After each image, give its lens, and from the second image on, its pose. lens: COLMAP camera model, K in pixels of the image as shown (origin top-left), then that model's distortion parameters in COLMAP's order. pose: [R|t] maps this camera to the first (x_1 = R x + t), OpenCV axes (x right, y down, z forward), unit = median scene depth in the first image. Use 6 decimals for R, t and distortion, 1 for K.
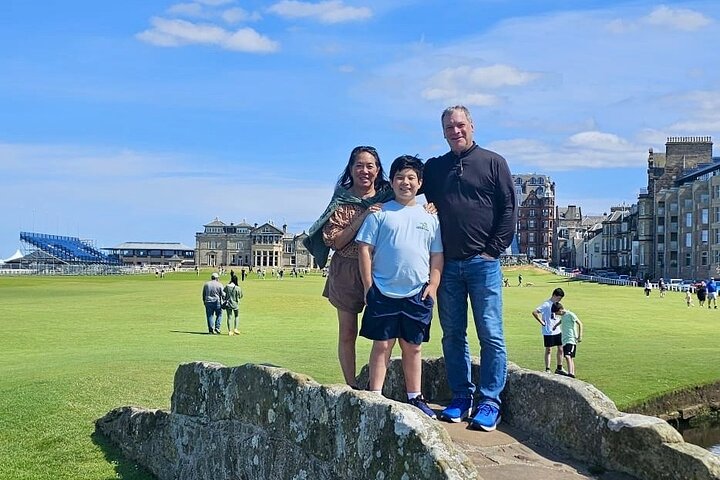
lens RADIAL K [[1286.6, 0, 329.1], [0, 1286.6, 240.4], [0, 0, 1]] dist [0.282025, -1.078032]
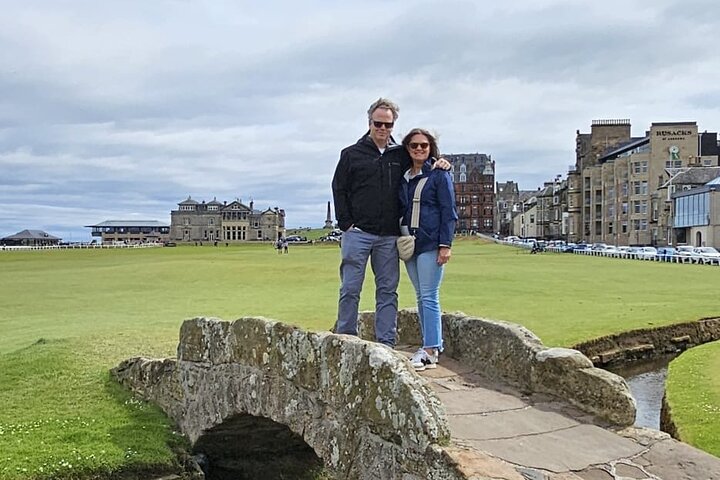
lens RADIAL K [[1292.8, 0, 360.0], [0, 1292.8, 240.0], [0, 0, 1]] dist [-0.034910, -0.104561]
pose [[0.997657, -0.016013, 0.066518, -0.033544], [0.014843, 0.999727, 0.018043, 0.003207], [-0.066789, -0.017014, 0.997622, -0.209558]]
